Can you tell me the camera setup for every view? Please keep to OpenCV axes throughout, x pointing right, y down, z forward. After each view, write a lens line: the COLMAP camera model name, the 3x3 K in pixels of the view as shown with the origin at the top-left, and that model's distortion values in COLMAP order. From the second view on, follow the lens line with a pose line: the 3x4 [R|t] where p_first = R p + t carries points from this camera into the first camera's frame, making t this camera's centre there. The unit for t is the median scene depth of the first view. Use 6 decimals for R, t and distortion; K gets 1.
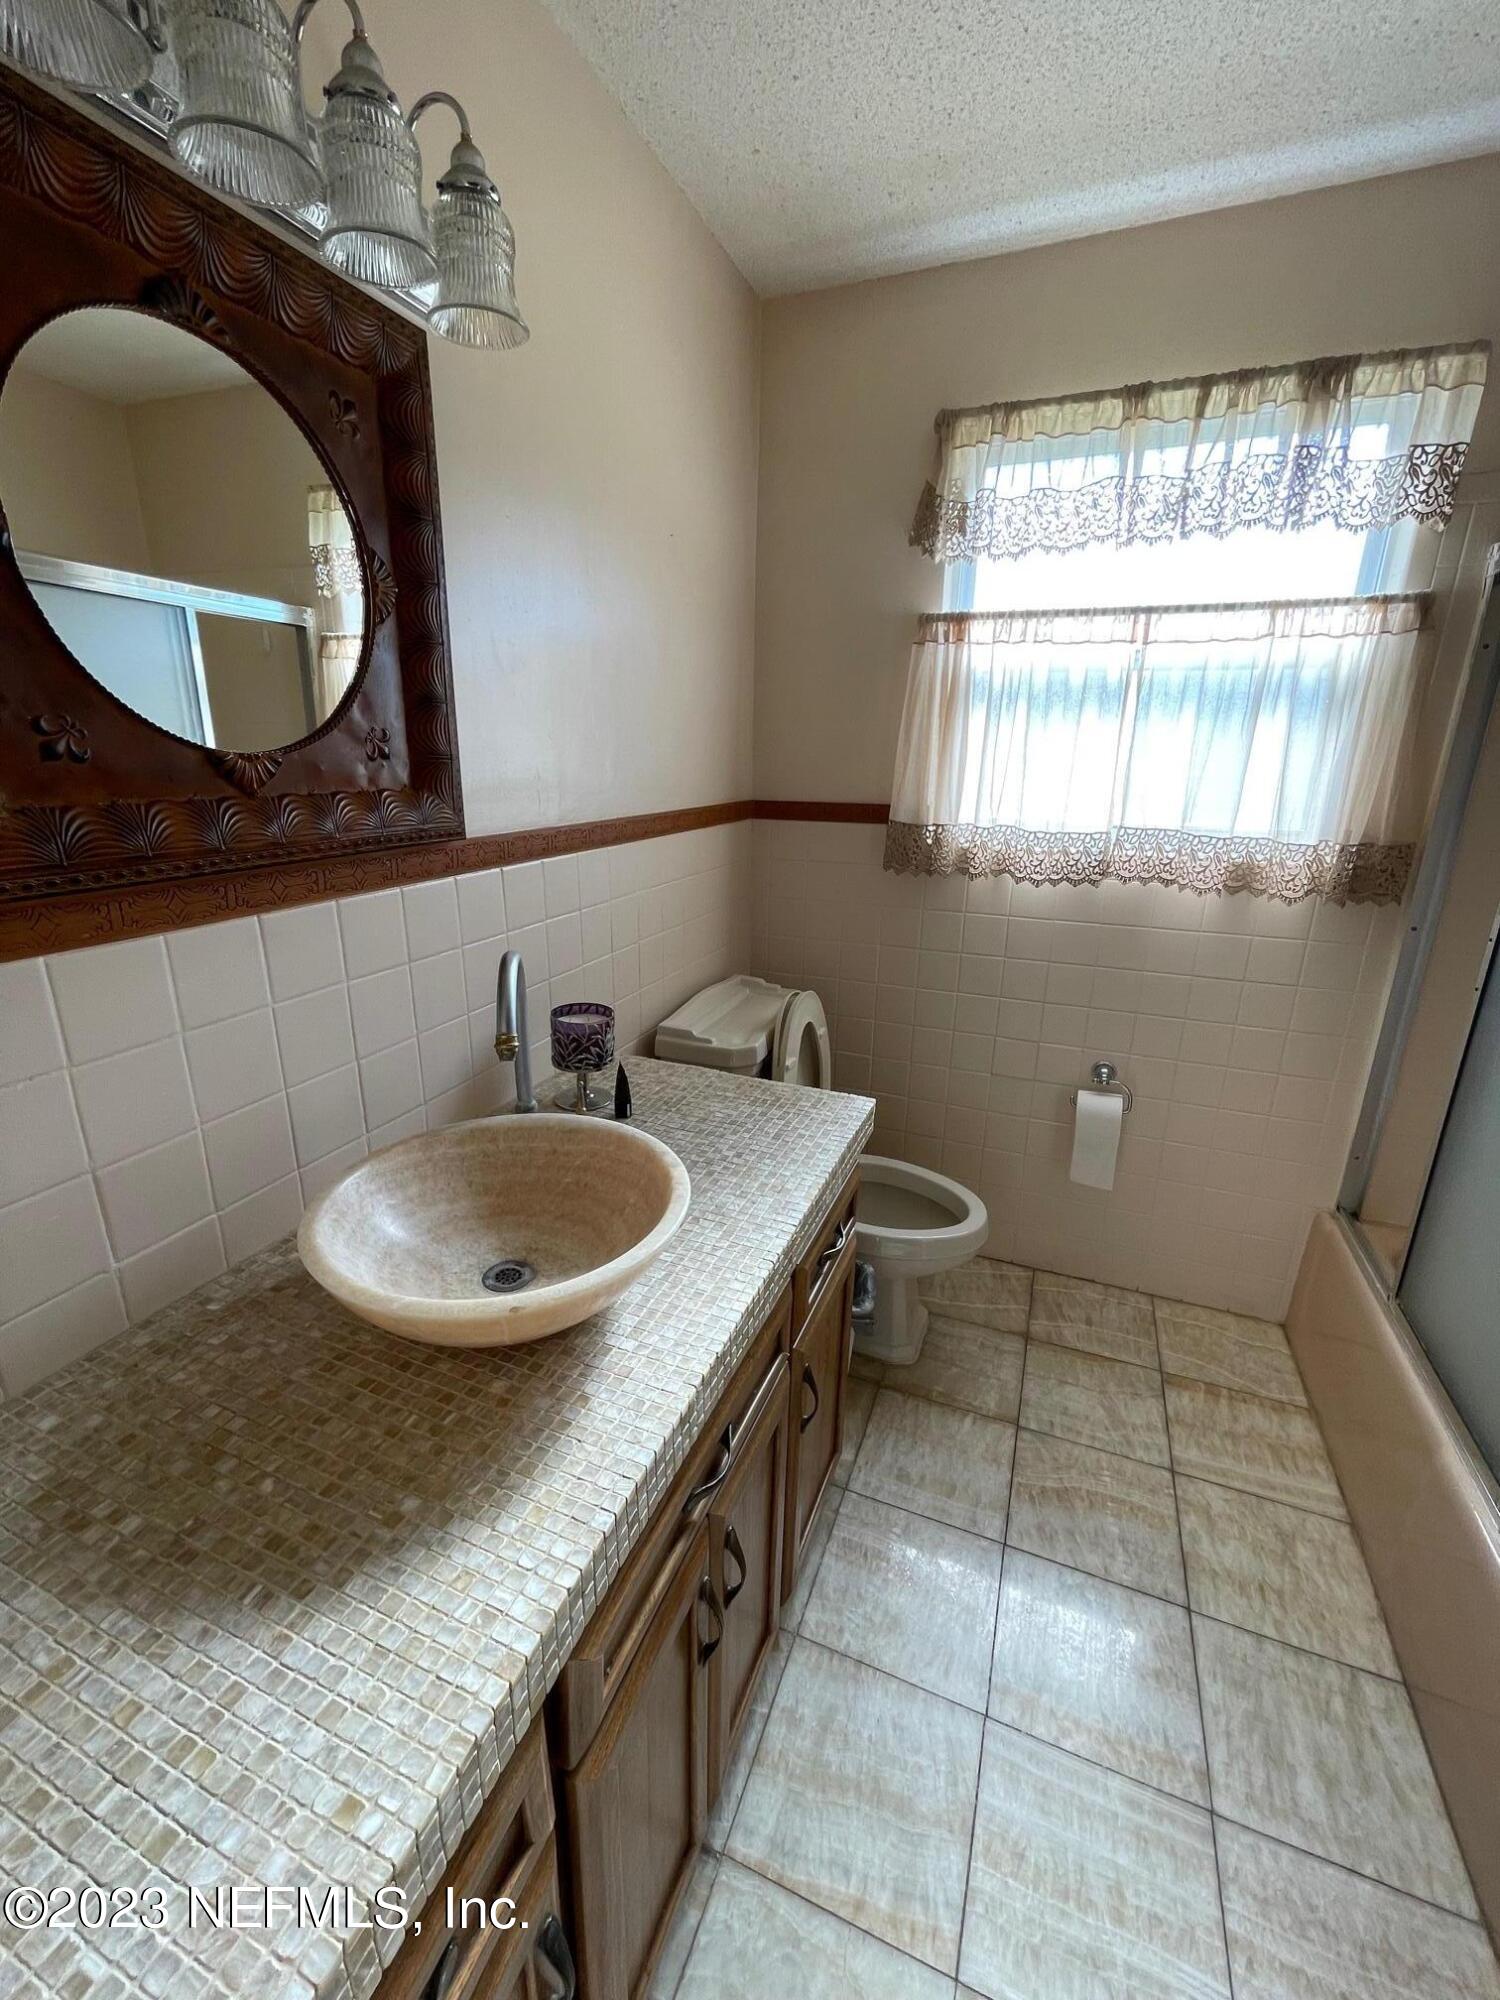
lens RADIAL K [[814.7, 0, 737.8], [0, 814.7, 992.4], [0, 0, 1]] dist [-0.001249, -0.000240]
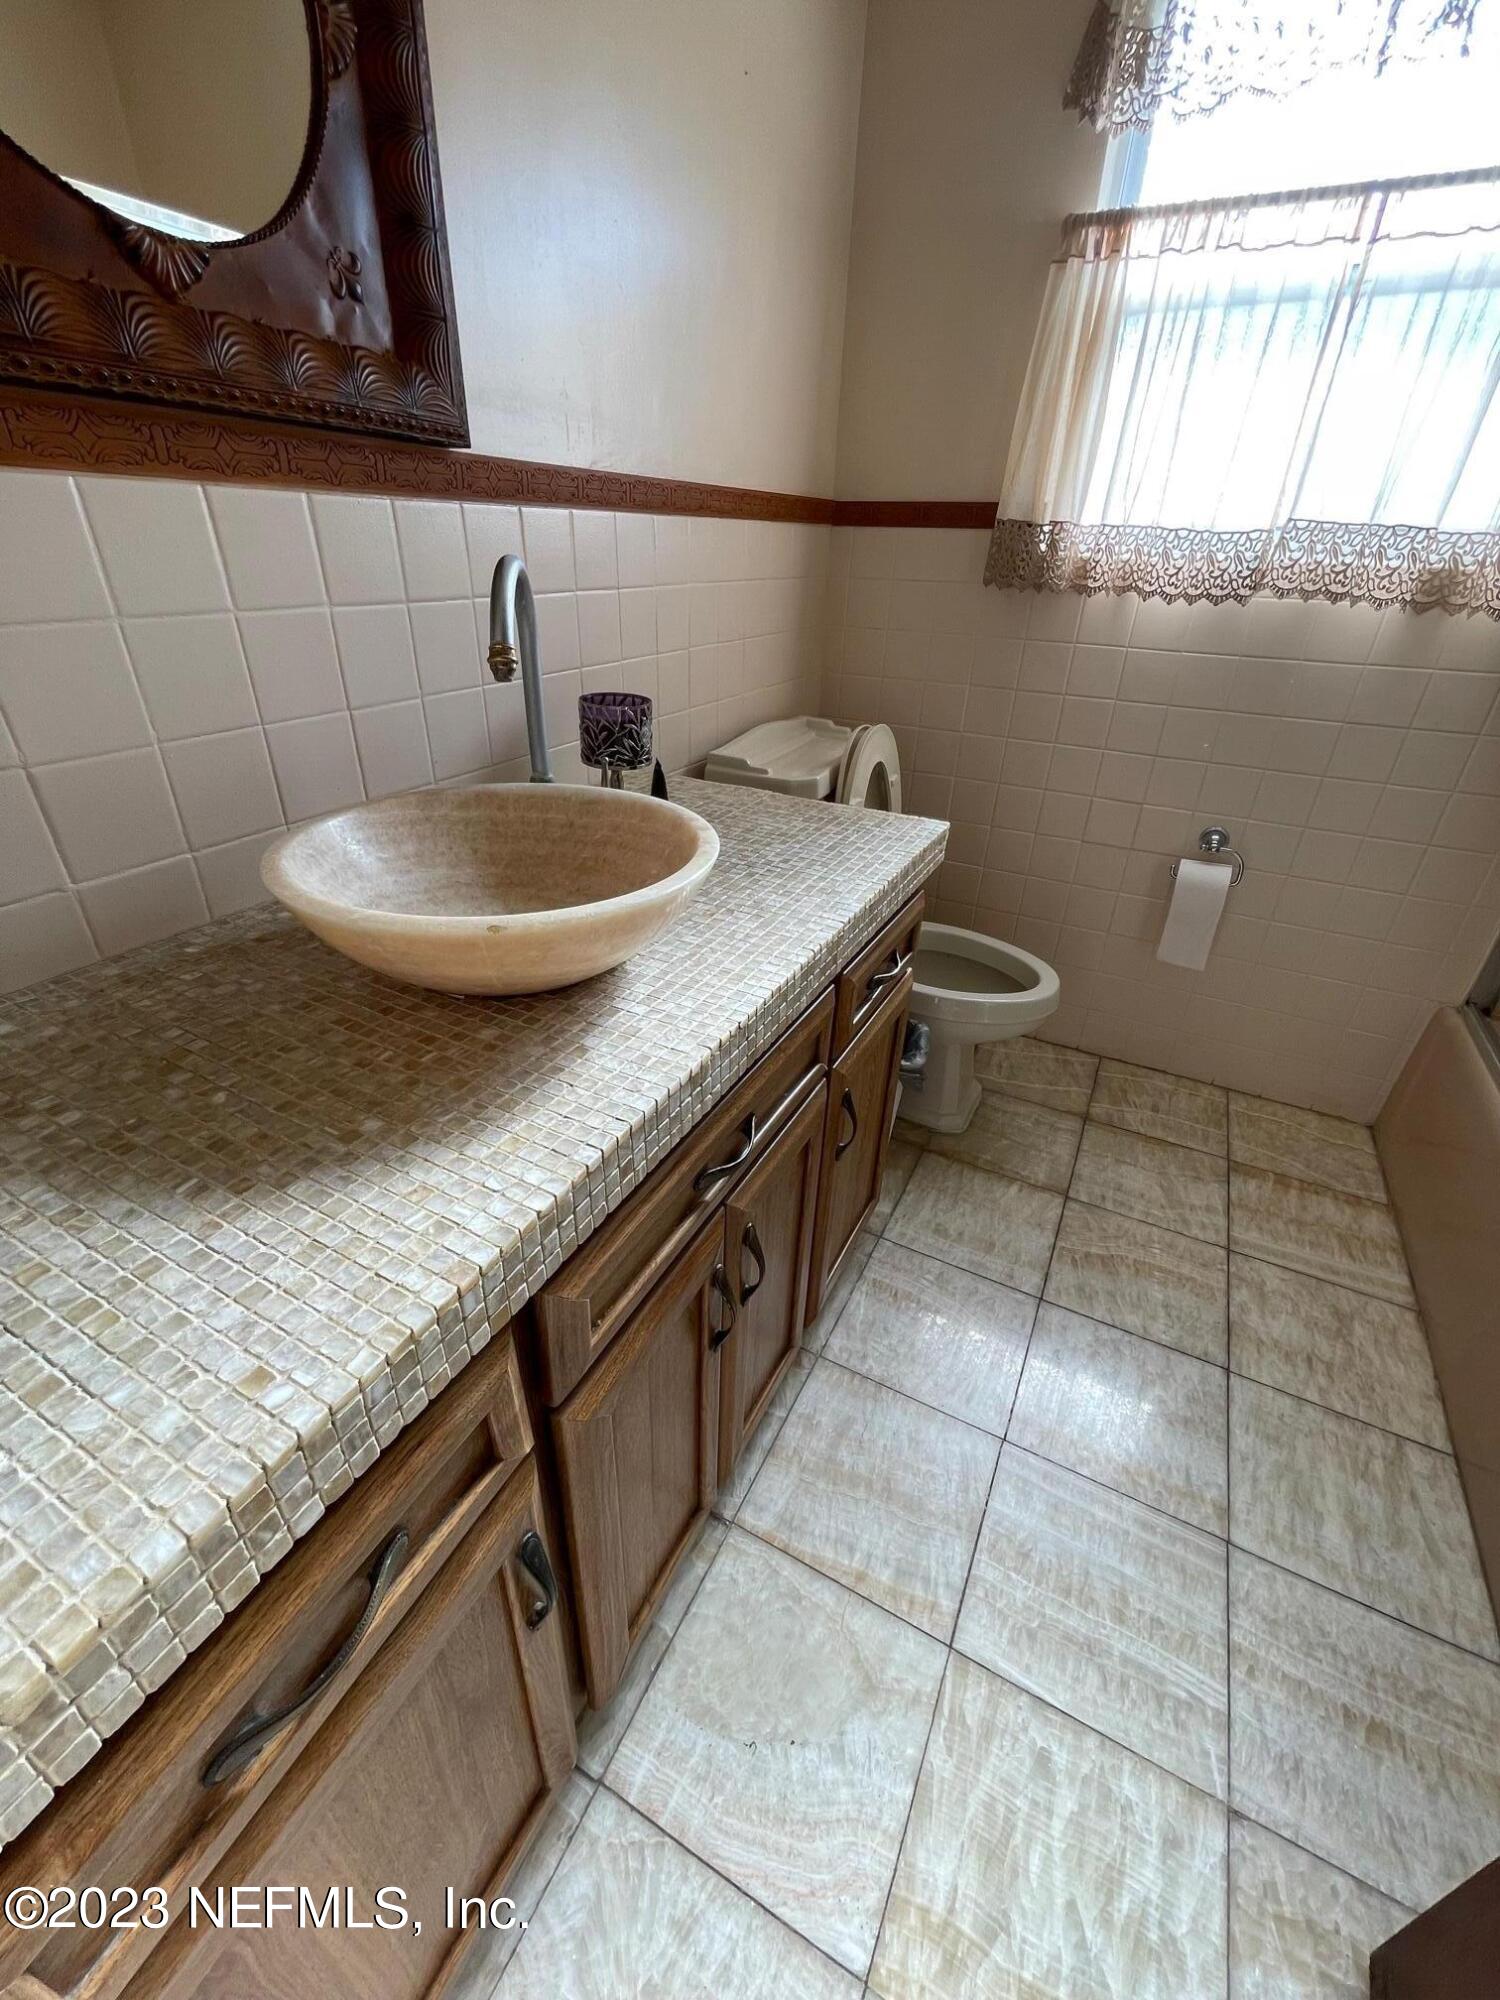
lens RADIAL K [[814.7, 0, 736.4], [0, 814.7, 991.2], [0, 0, 1]] dist [-0.001249, -0.000240]
pose [[0.995297, 0.057409, -0.078025, 0.019173], [-0.039714, 0.976489, 0.211879, 0.117883], [0.088354, -0.207784, 0.974176, 0.086459]]
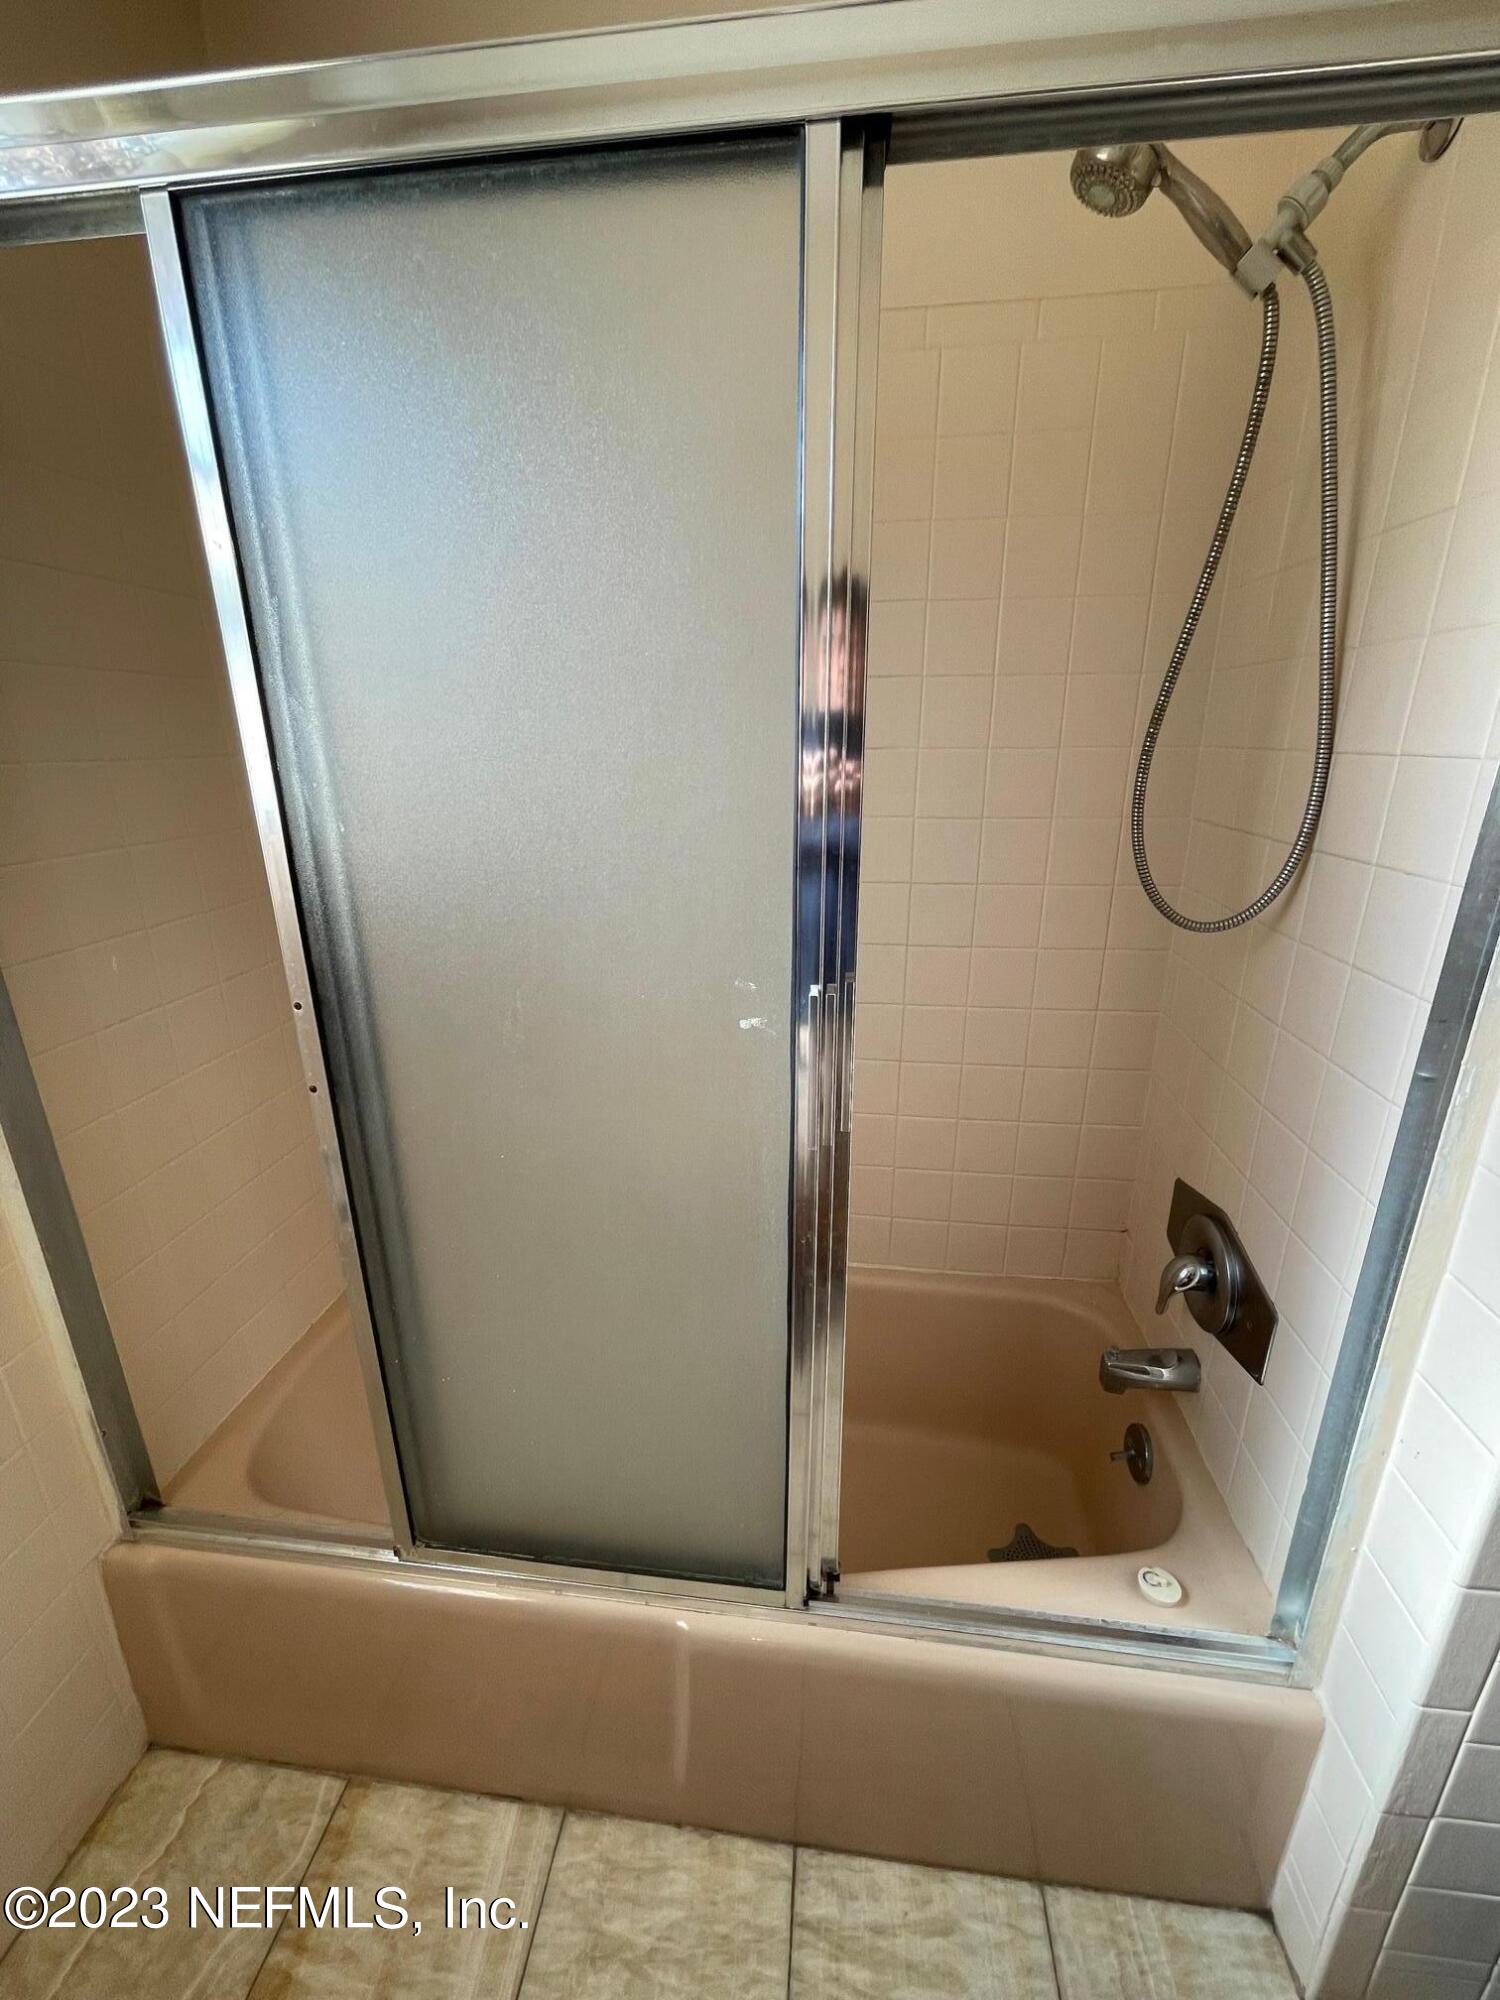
lens RADIAL K [[814.7, 0, 745.2], [0, 814.7, 987.4], [0, 0, 1]] dist [-0.001249, -0.000240]
pose [[-0.268449, -0.307602, 0.912862, 0.284425], [0.275408, 0.883582, 0.378726, -0.177196], [-0.923085, 0.353078, -0.152481, 0.690225]]
